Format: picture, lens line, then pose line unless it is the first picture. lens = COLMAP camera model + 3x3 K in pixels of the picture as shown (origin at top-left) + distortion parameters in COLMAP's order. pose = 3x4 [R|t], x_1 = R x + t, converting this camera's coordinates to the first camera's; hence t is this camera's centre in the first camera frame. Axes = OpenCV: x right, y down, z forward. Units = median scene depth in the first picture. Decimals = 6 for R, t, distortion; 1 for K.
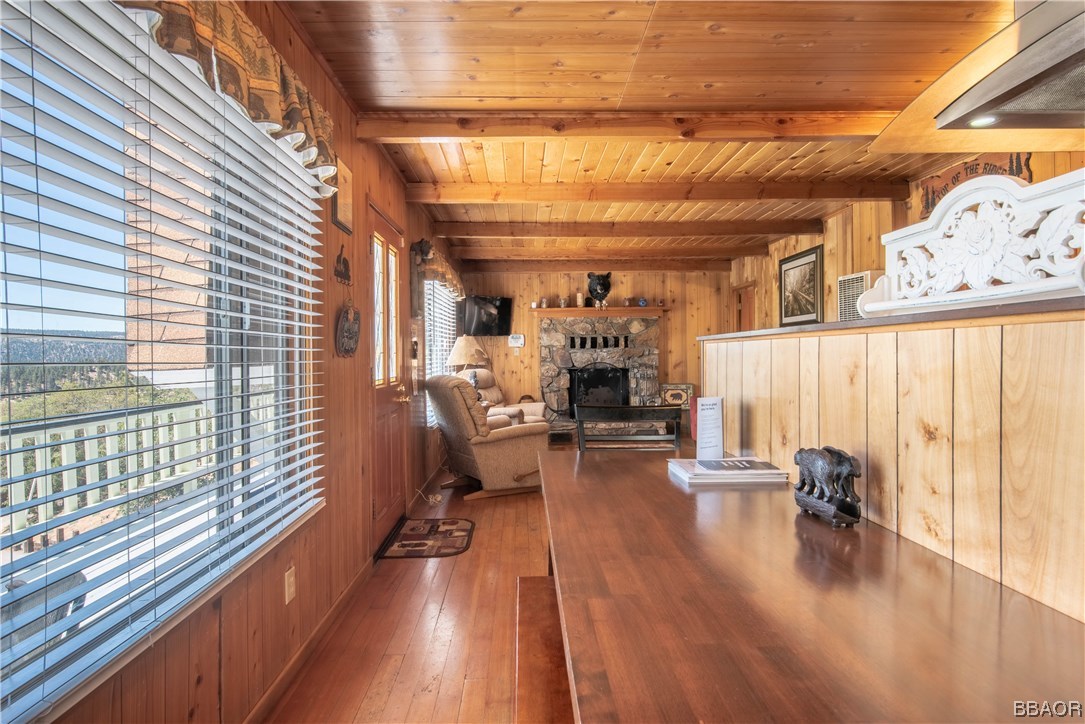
lens RADIAL K [[557.7, 0, 544.6], [0, 557.7, 358.6], [0, 0, 1]] dist [0.000267, -0.004386]
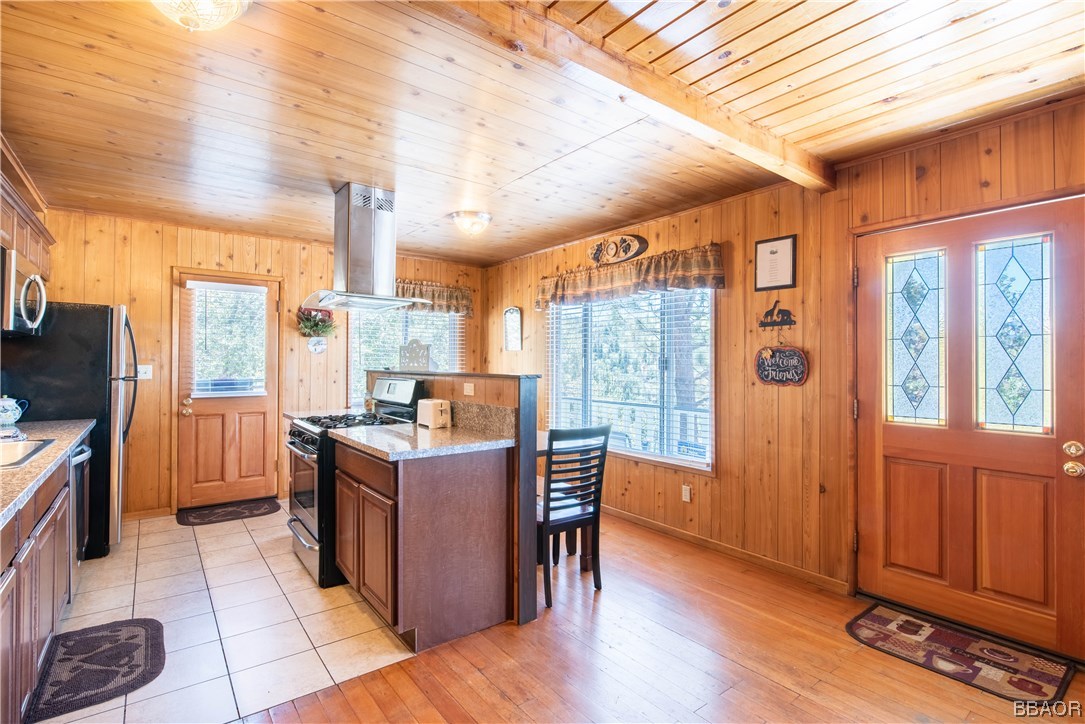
lens RADIAL K [[514.7, 0, 536.3], [0, 514.7, 359.3], [0, 0, 1]] dist [-0.000270, 0.000316]
pose [[-0.813445, 0.000031, -0.581641, 0.267766], [-0.002292, 0.999992, 0.003258, -0.021898], [0.581637, 0.003983, -0.813439, 0.546776]]
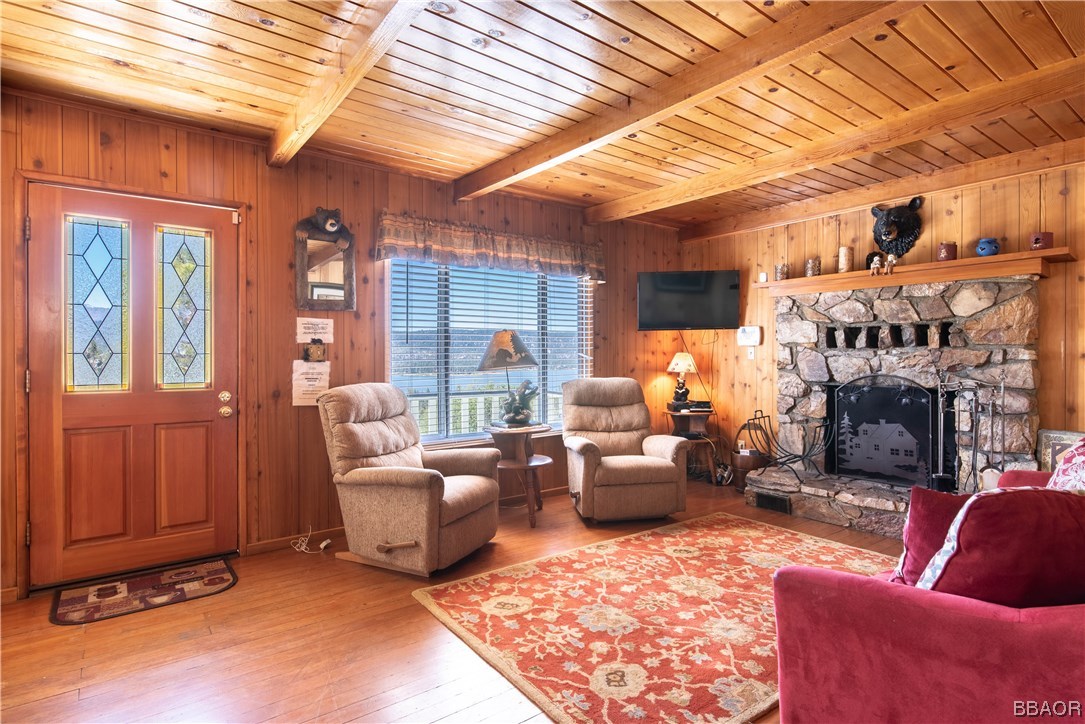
lens RADIAL K [[557.7, 0, 546.1], [0, 557.7, 358.8], [0, 0, 1]] dist [0.000267, -0.004386]
pose [[0.589929, 0.014855, -0.807319, 0.331878], [-0.014999, 0.999860, 0.007438, -0.007477], [0.807316, 0.007721, 0.590069, 0.439750]]
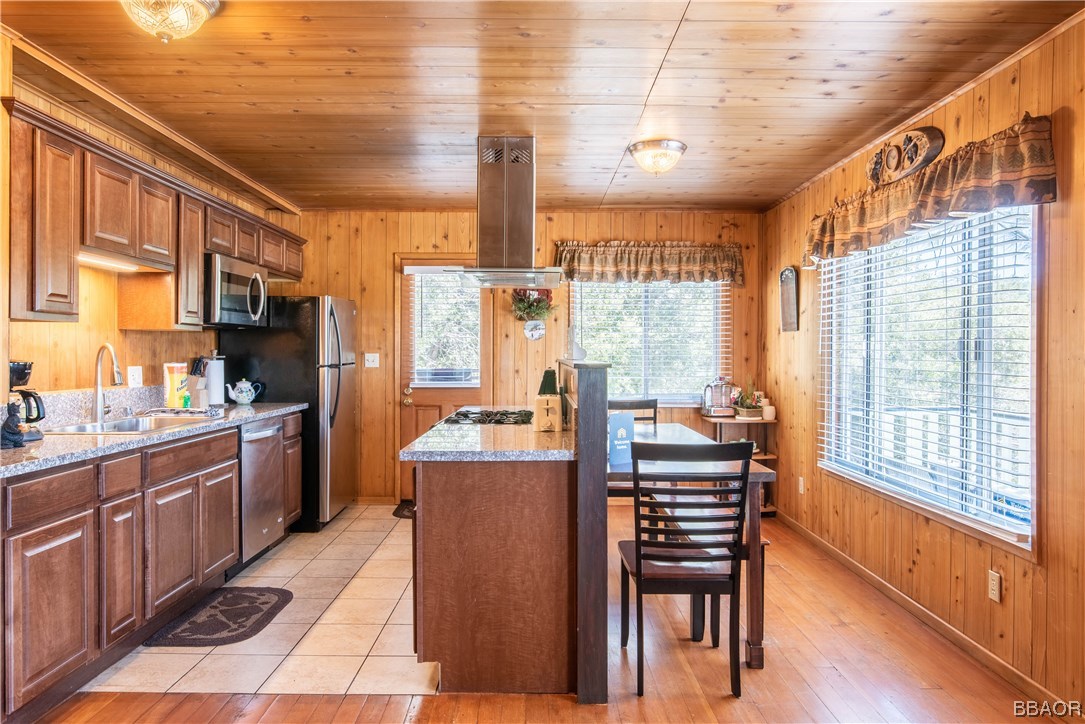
lens RADIAL K [[690.5, 0, 533.7], [0, 690.5, 359.4], [0, 0, 1]] dist [0.005324, -0.005325]
pose [[-0.999536, 0.005973, 0.029862, 0.102144], [0.006494, 0.999828, 0.017365, -0.018619], [-0.029754, 0.017551, -0.999403, 0.594545]]
